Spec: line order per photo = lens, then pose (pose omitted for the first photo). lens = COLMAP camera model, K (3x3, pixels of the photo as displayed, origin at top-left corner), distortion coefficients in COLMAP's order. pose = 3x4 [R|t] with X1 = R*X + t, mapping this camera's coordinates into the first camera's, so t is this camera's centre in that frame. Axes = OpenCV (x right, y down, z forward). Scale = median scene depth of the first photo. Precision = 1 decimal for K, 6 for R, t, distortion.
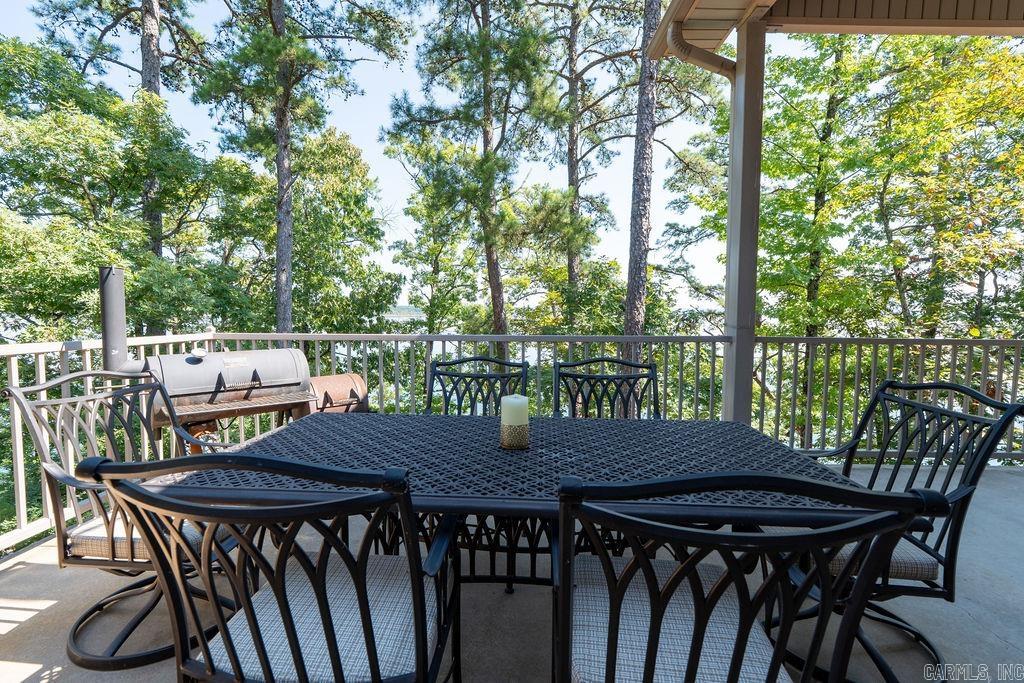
lens RADIAL K [[460.7, 0, 512.0], [0, 460.7, 341.5], [0, 0, 1]] dist [0.000383, -0.000403]
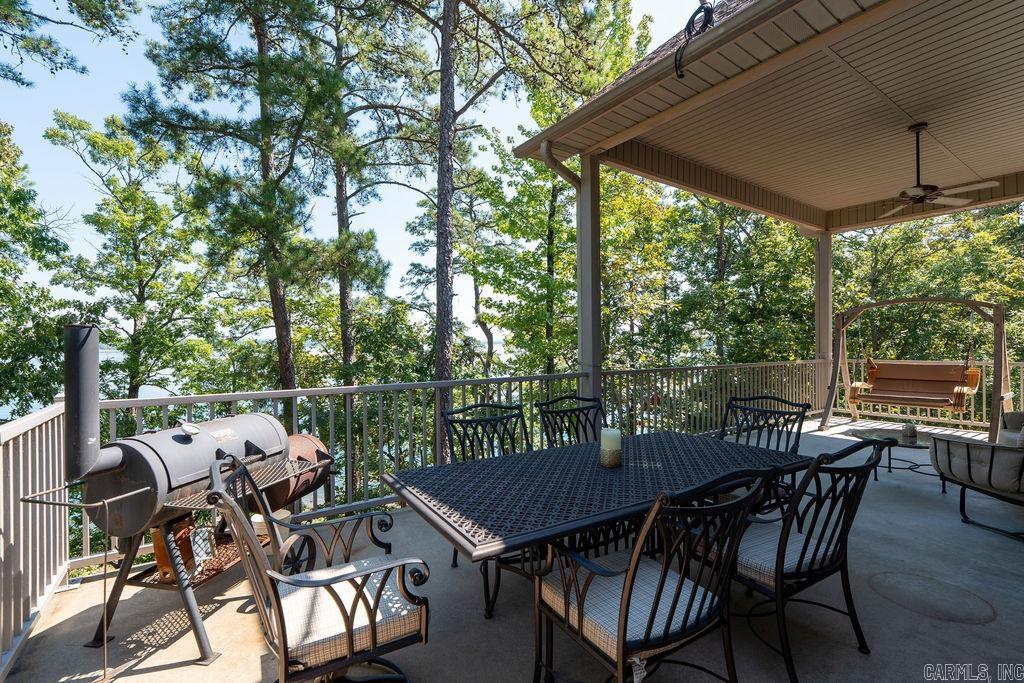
lens RADIAL K [[460.7, 0, 512.0], [0, 460.7, 341.5], [0, 0, 1]] dist [0.000383, -0.000403]
pose [[0.819805, -0.011762, 0.572522, -0.172129], [0.049982, 0.997443, -0.051080, -0.015051], [-0.570457, 0.070492, 0.818297, -0.000072]]
